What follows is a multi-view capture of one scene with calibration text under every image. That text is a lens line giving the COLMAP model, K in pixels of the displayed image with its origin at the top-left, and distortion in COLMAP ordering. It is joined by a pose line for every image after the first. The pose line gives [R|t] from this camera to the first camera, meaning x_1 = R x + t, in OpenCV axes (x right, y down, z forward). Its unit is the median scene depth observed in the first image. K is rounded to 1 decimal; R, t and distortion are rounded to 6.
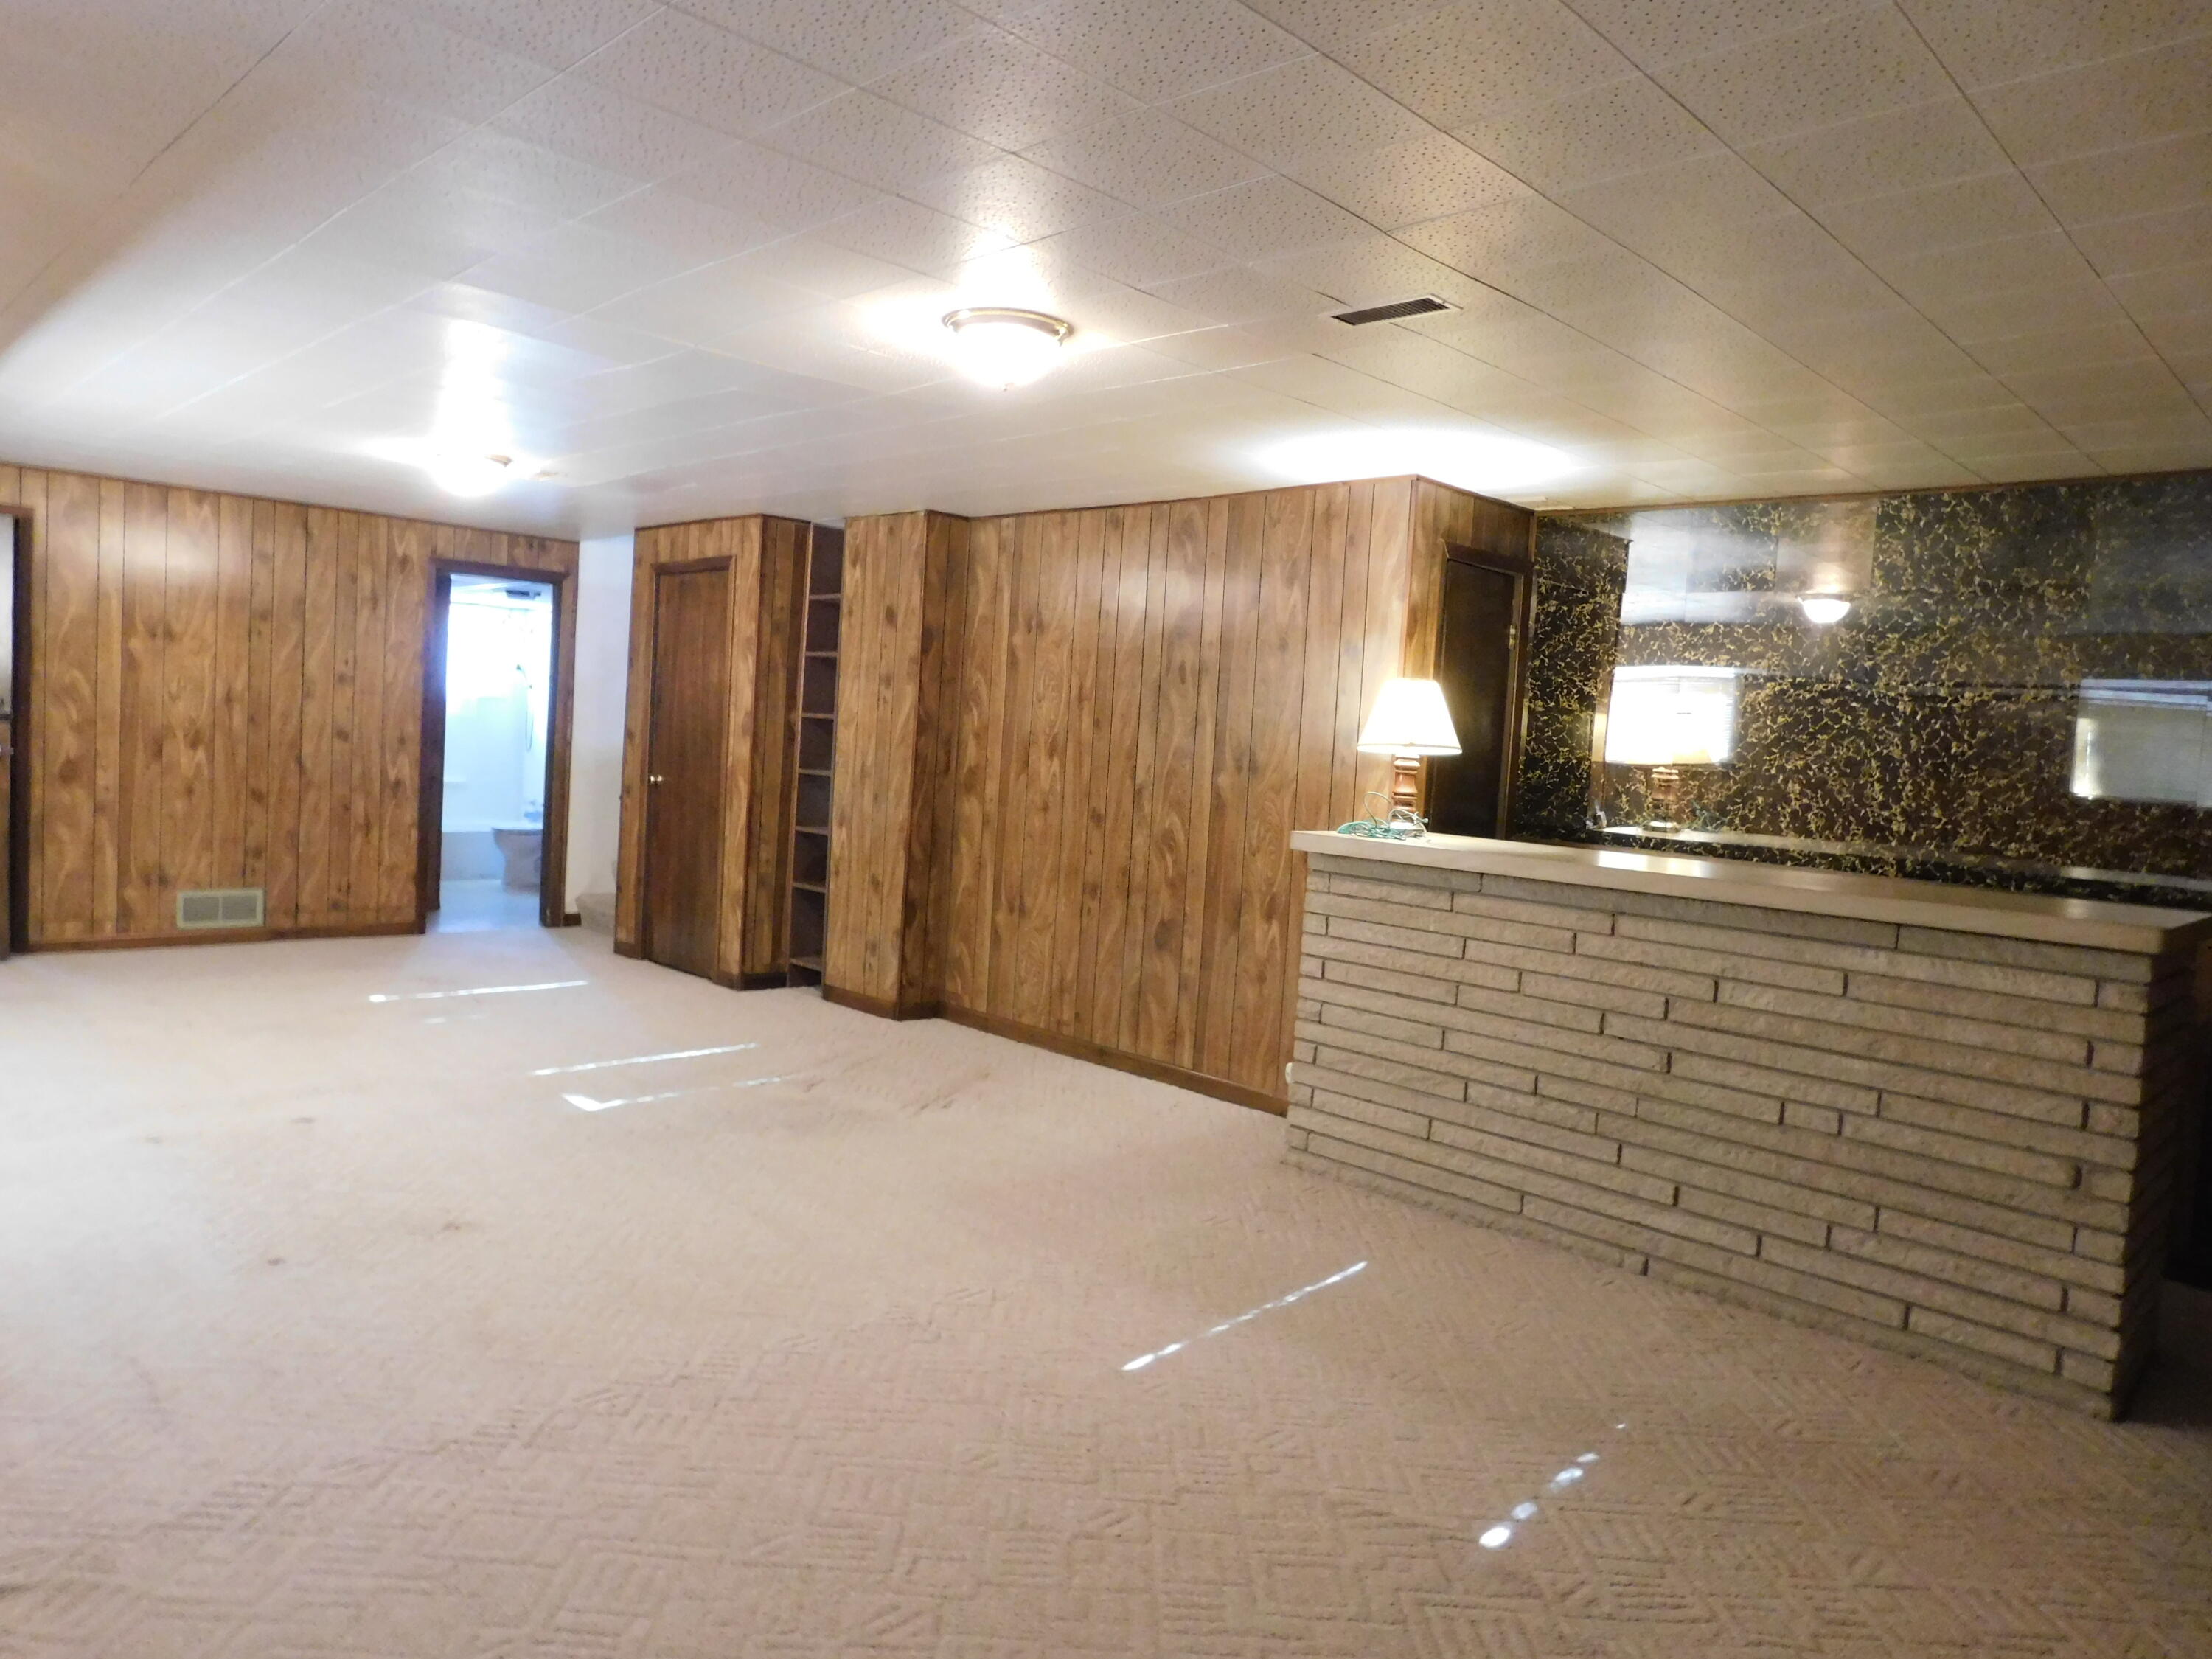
lens RADIAL K [[1462.4, 0, 1102.9], [0, 1462.4, 816.1], [0, 0, 1]] dist [-0.066628, 0.073394]
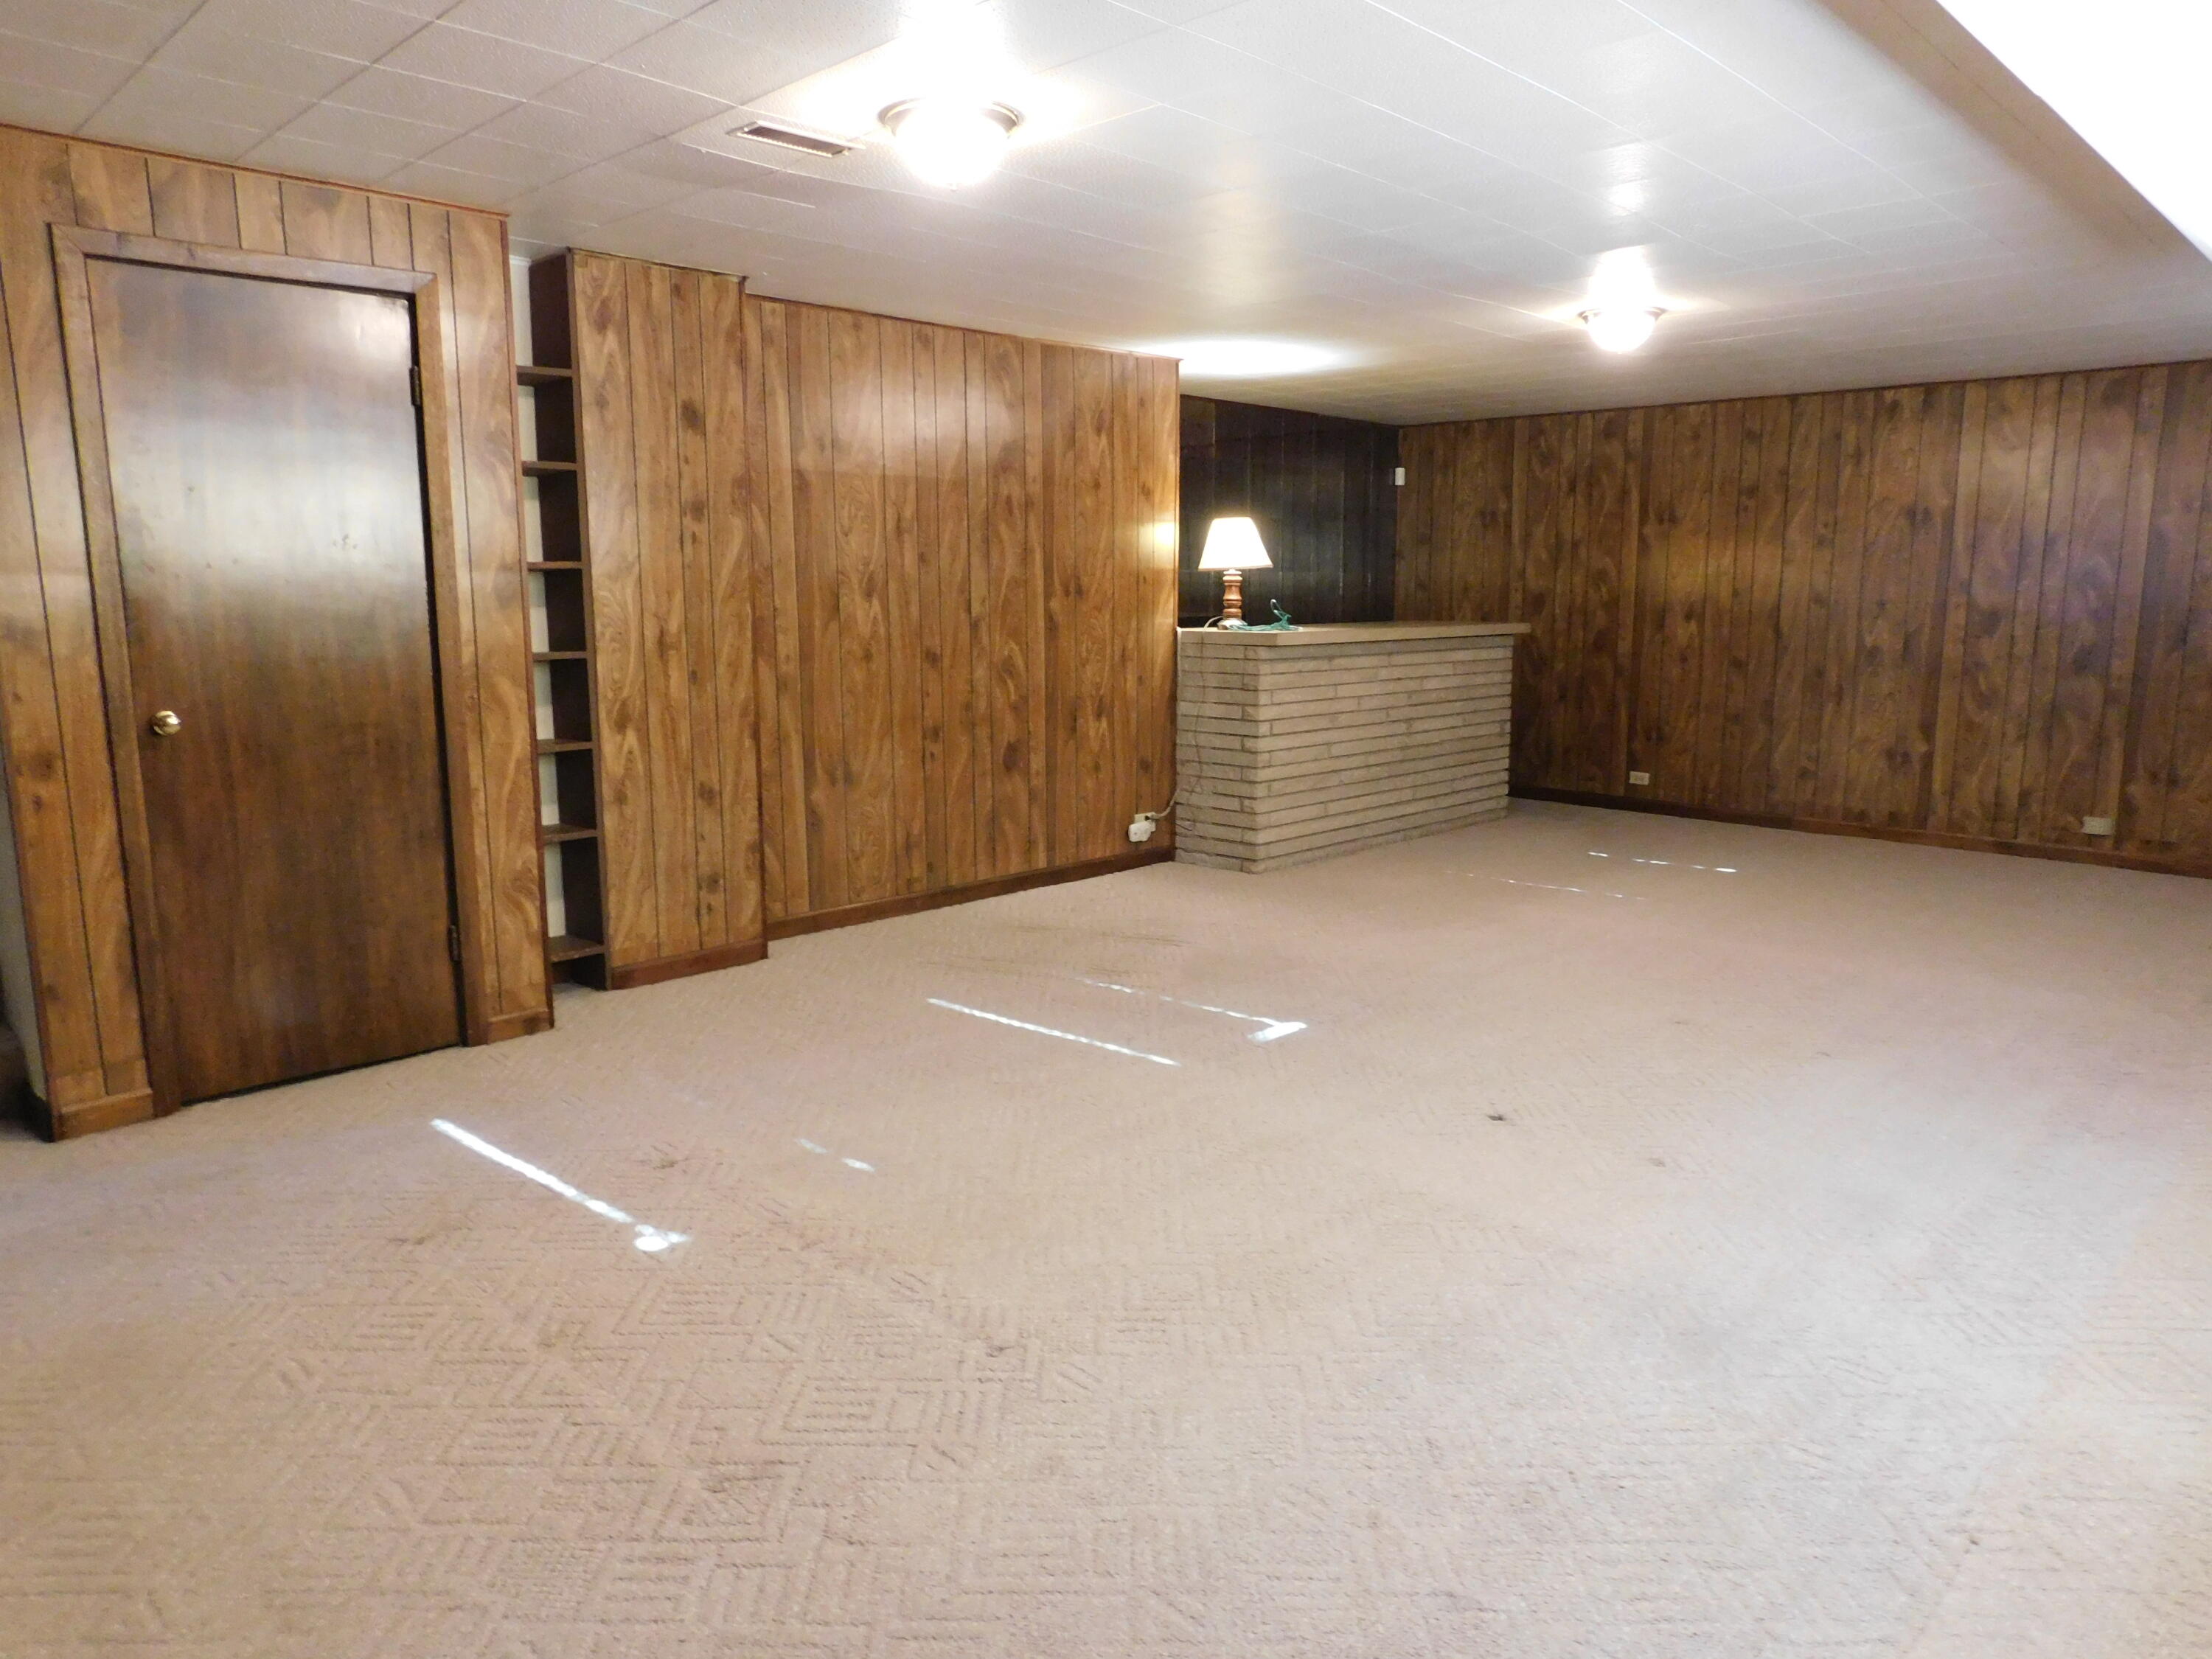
lens RADIAL K [[1462.4, 0, 1102.9], [0, 1462.4, 816.1], [0, 0, 1]] dist [-0.066628, 0.073394]
pose [[0.002786, -0.215459, 0.976509, -1.006400], [0.060135, 0.974782, 0.214906, -0.101090], [-0.998186, 0.058123, 0.015672, 0.924212]]
